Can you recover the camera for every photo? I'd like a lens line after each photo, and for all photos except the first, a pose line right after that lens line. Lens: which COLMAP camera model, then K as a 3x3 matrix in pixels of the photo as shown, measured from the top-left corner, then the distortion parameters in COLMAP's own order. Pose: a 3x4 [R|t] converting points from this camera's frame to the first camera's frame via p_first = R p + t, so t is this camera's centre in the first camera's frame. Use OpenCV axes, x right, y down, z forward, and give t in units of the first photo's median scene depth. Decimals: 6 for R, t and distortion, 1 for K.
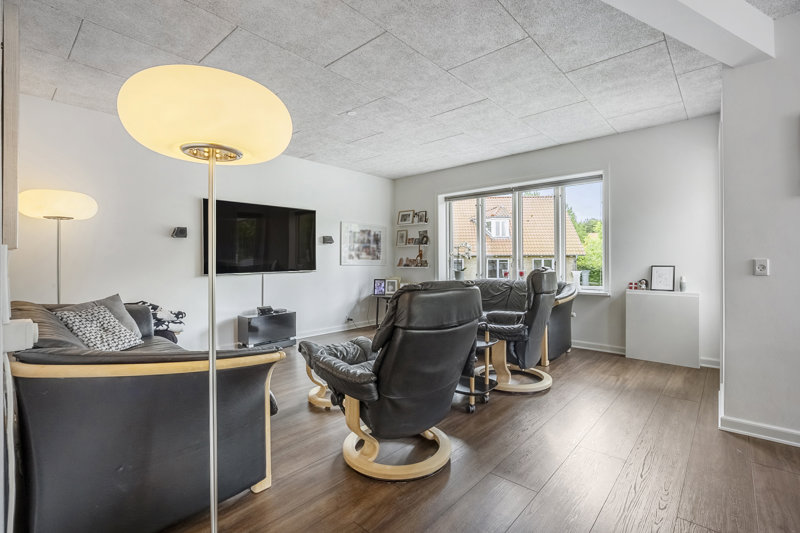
lens RADIAL K [[364.9, 0, 388.8], [0, 364.9, 267.7], [0, 0, 1]] dist [0.002261, 0.000238]
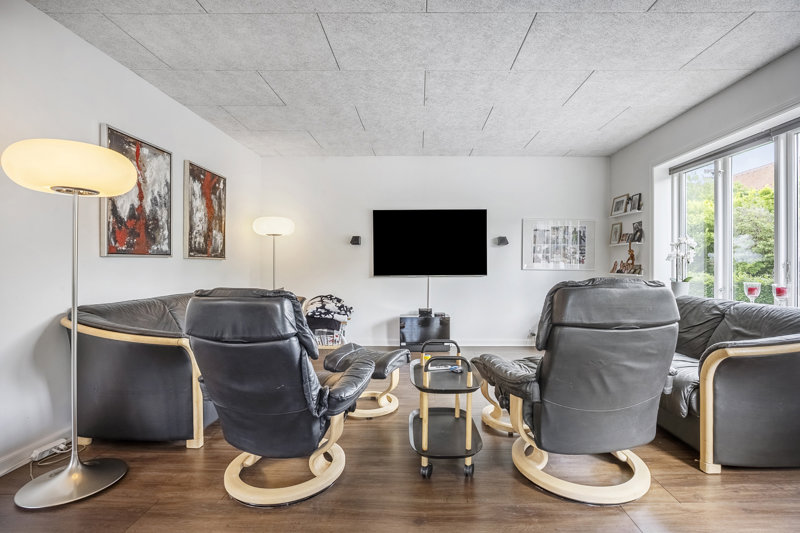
lens RADIAL K [[364.9, 0, 388.8], [0, 364.9, 267.7], [0, 0, 1]] dist [0.002261, 0.000238]
pose [[0.684531, 0.011795, -0.728888, 0.284316], [-0.019513, 0.999807, -0.002147, -0.003881], [0.728722, 0.015692, 0.684629, 0.186400]]
